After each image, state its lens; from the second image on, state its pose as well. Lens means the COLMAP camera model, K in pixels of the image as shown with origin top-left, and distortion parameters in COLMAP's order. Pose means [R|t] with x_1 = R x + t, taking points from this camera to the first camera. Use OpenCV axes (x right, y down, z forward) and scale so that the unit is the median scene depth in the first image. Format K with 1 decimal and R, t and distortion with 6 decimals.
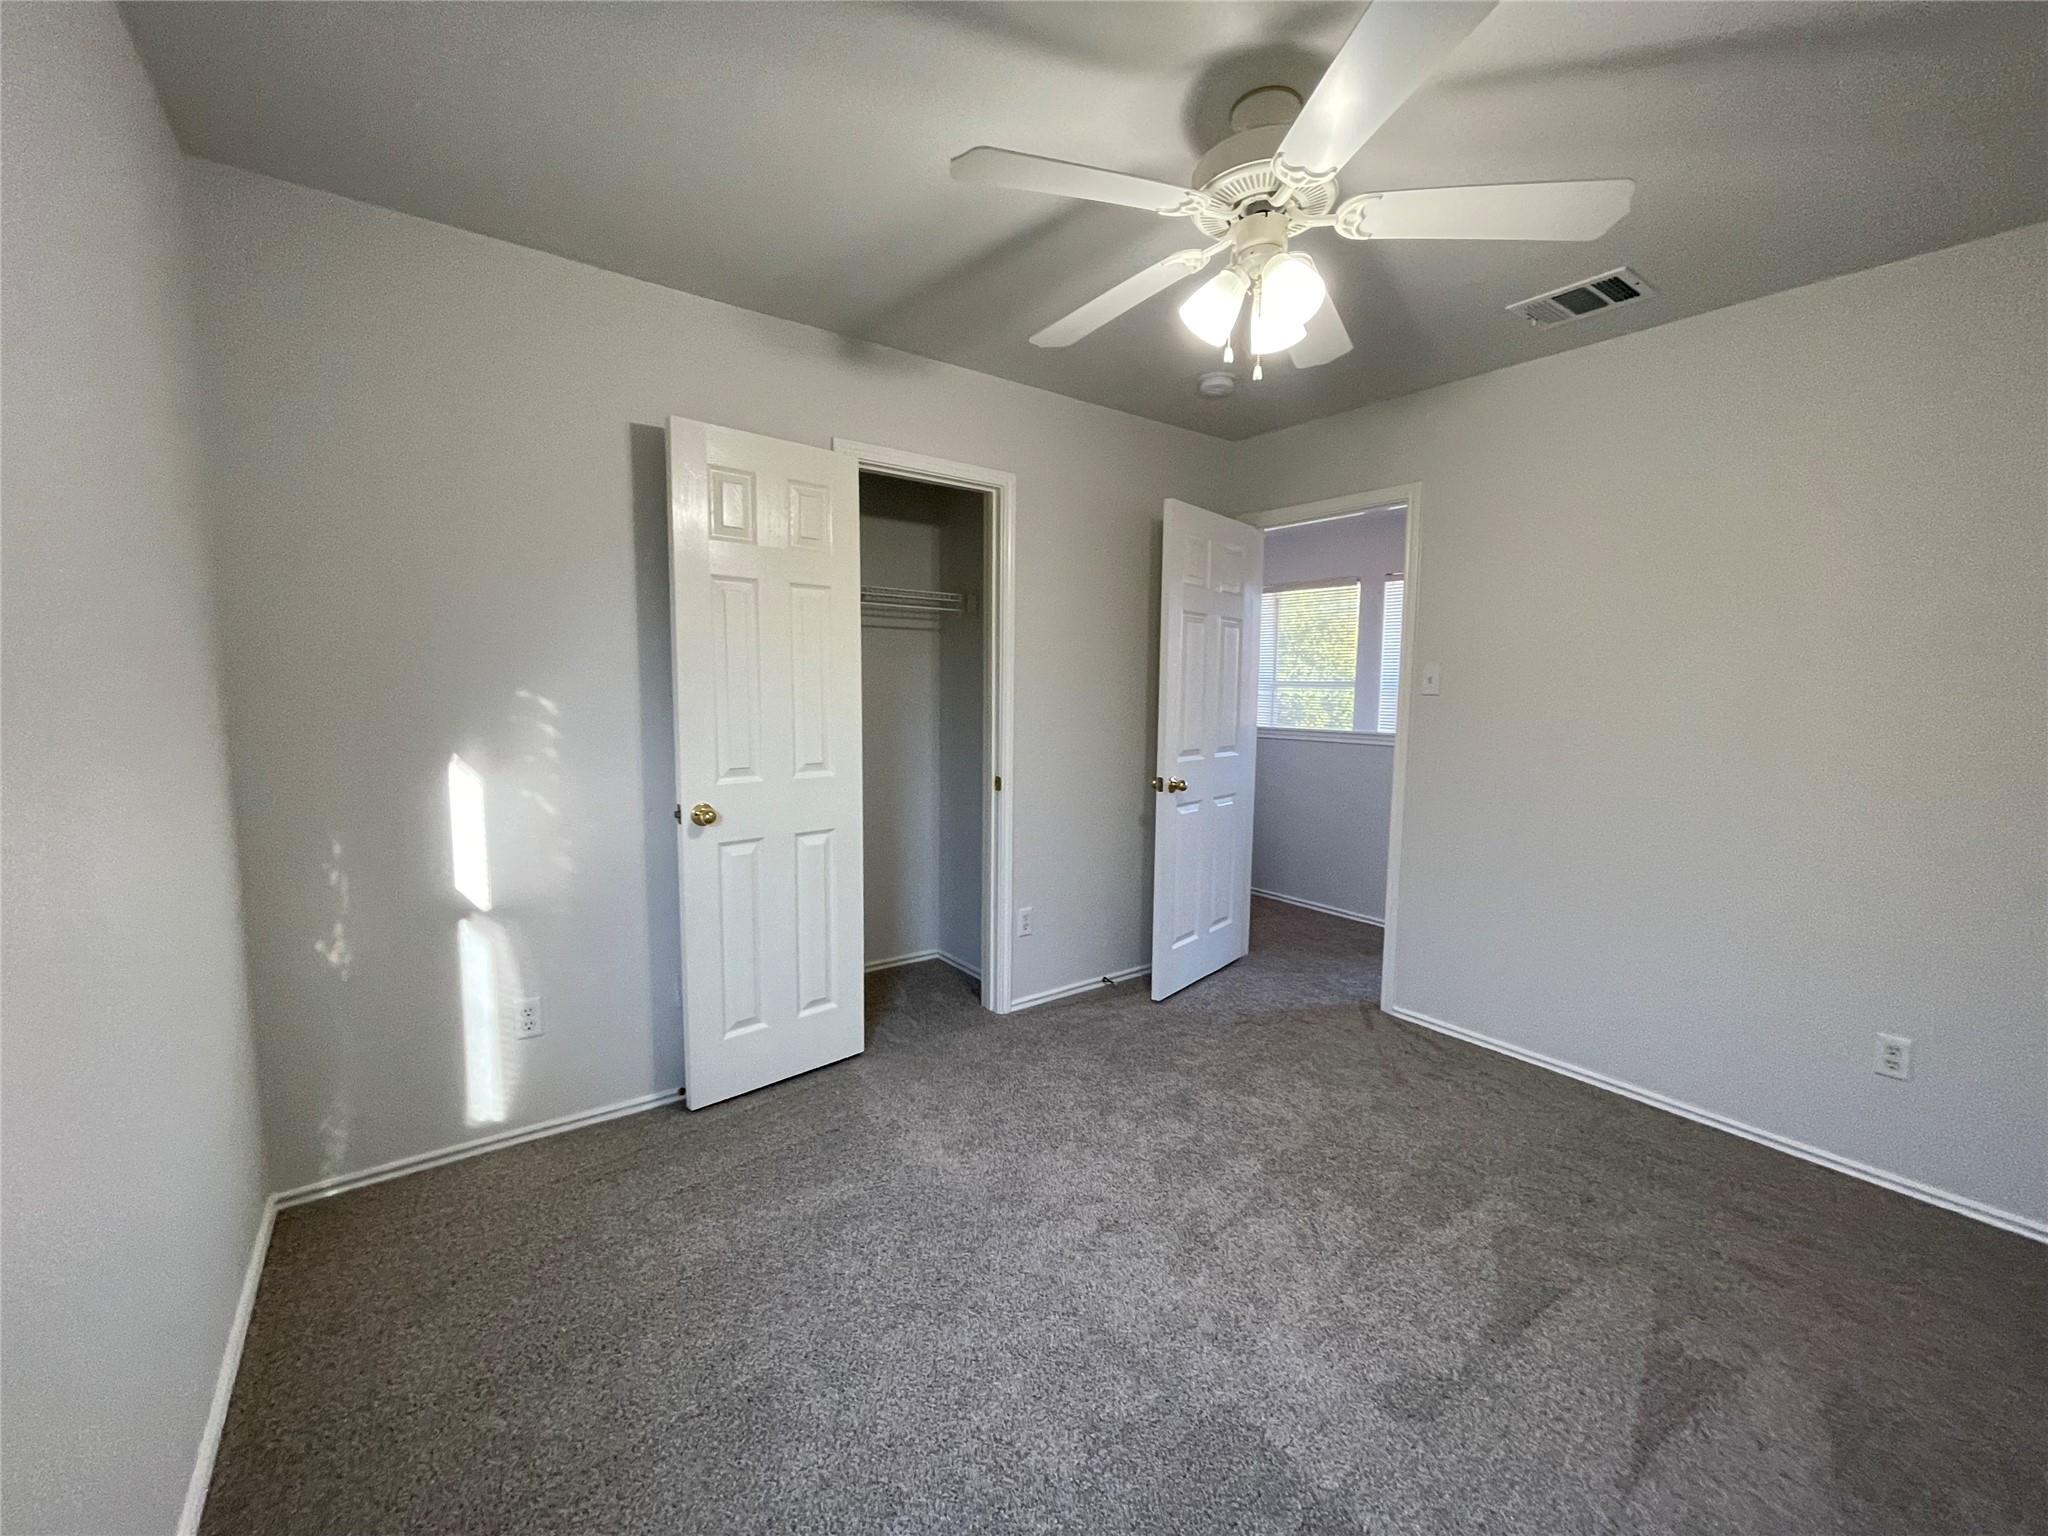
lens RADIAL K [[833.3, 0, 1024.0], [0, 833.3, 768.0], [0, 0, 1]] dist [-0.000980, 0.000039]
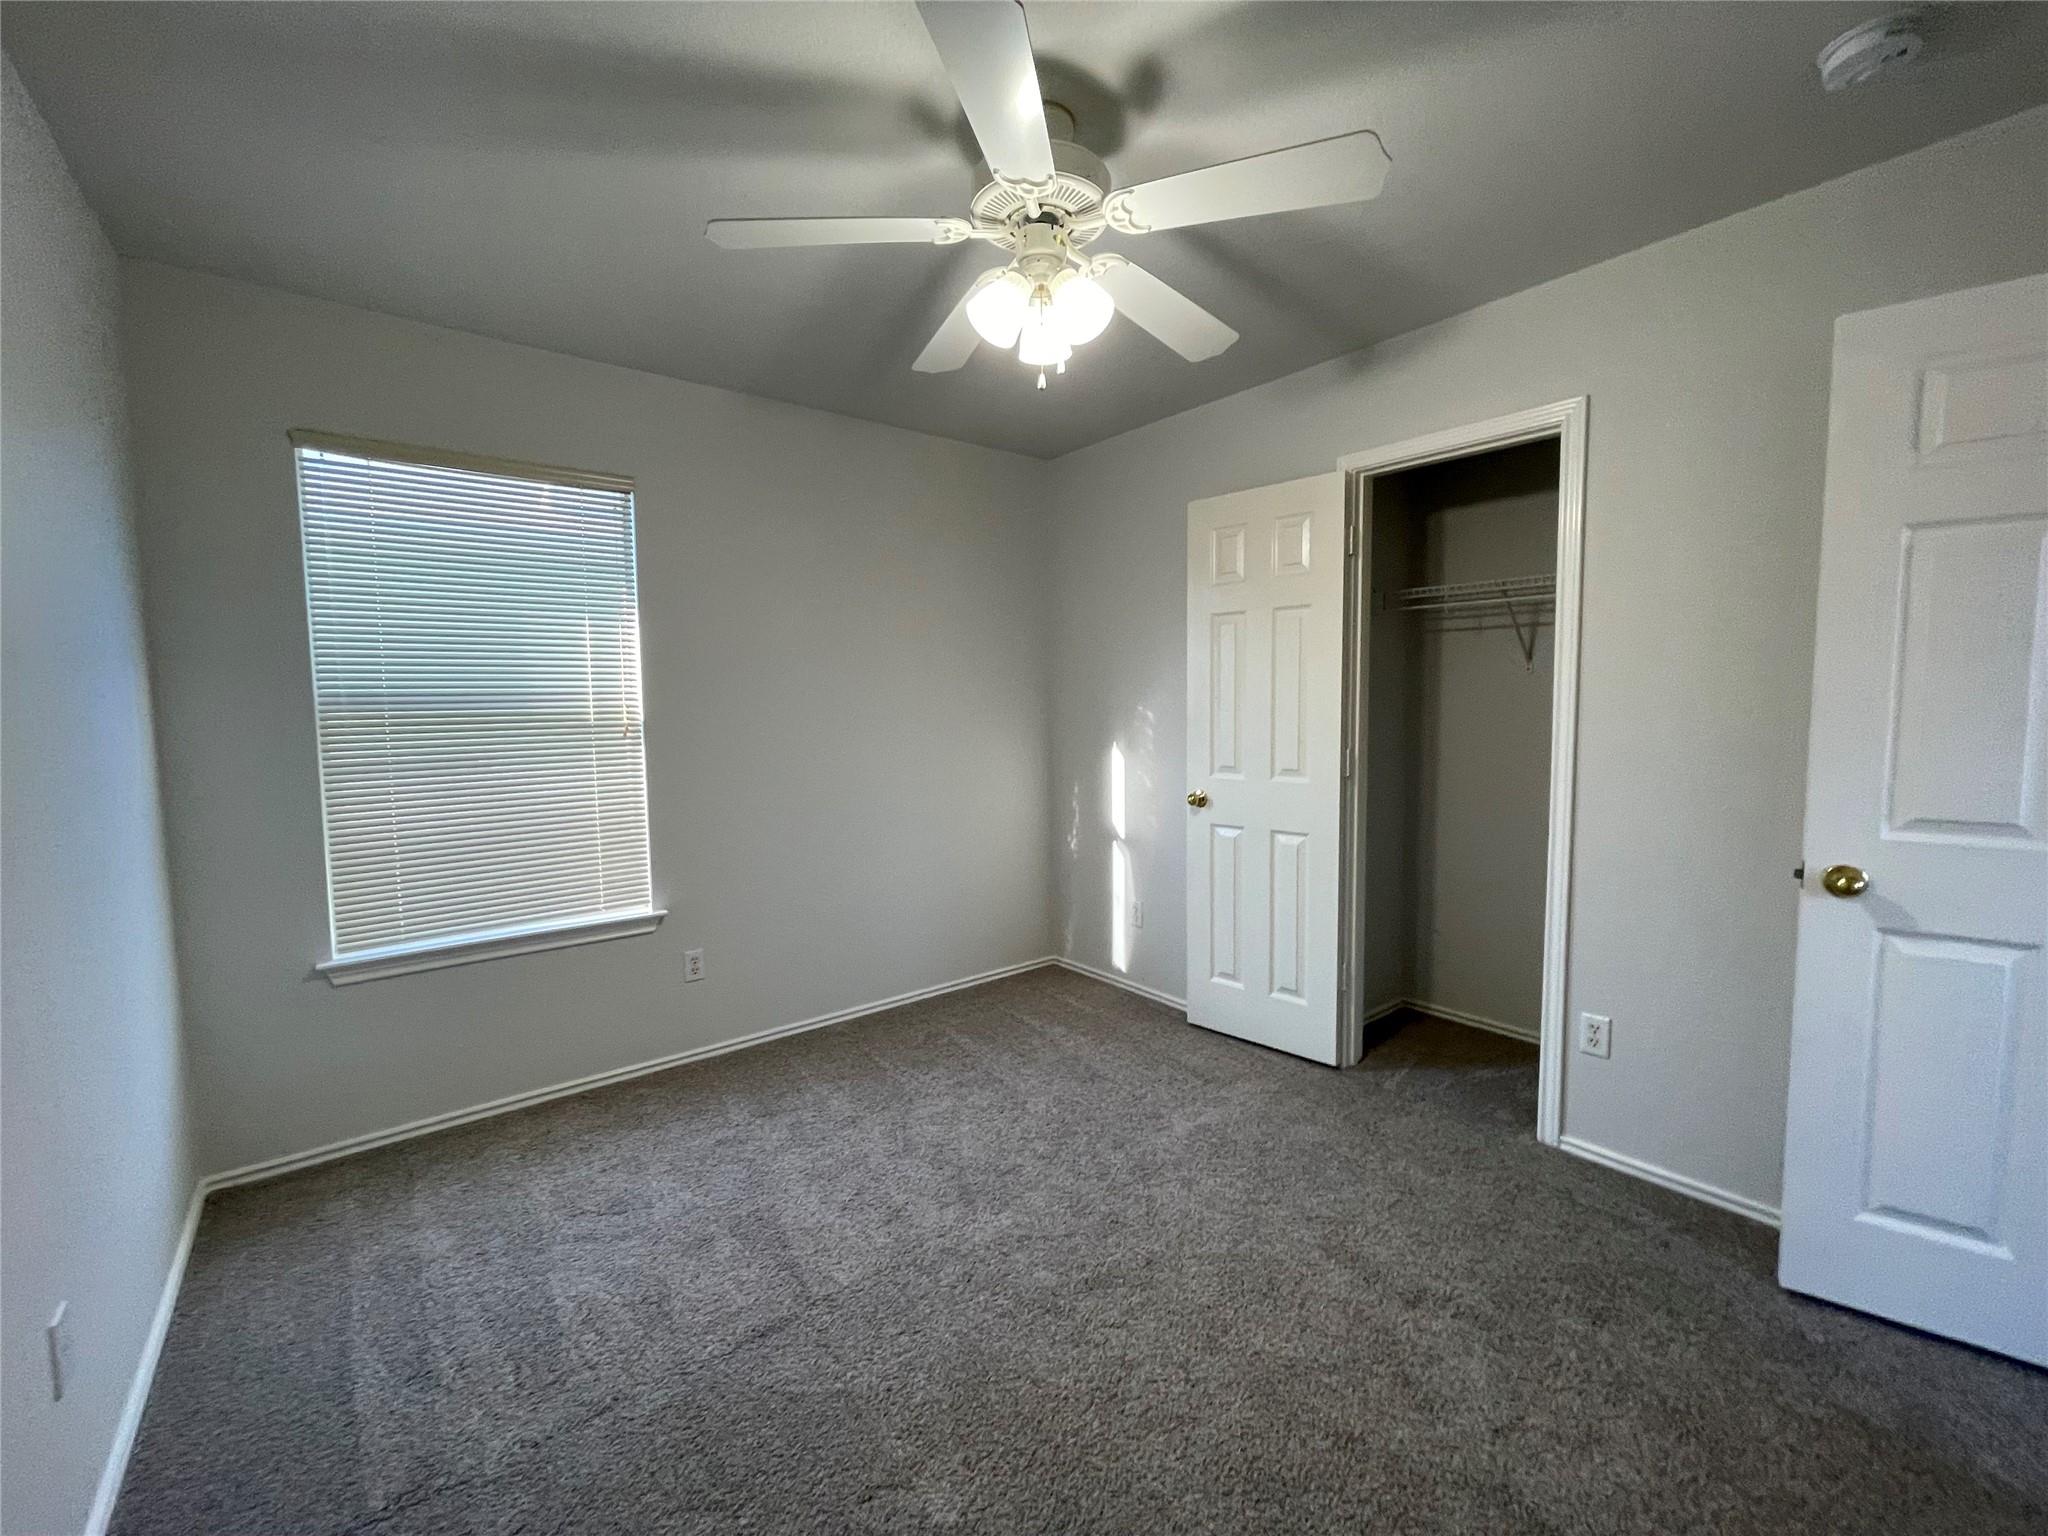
lens RADIAL K [[817.9, 0, 1000.2], [0, 817.9, 784.1], [0, 0, 1]] dist [-0.000129, -0.000084]
pose [[0.029088, 0.078871, -0.996460, 0.908787], [-0.096389, 0.992458, 0.075741, -0.035112], [0.994919, 0.093845, 0.036471, 0.658675]]
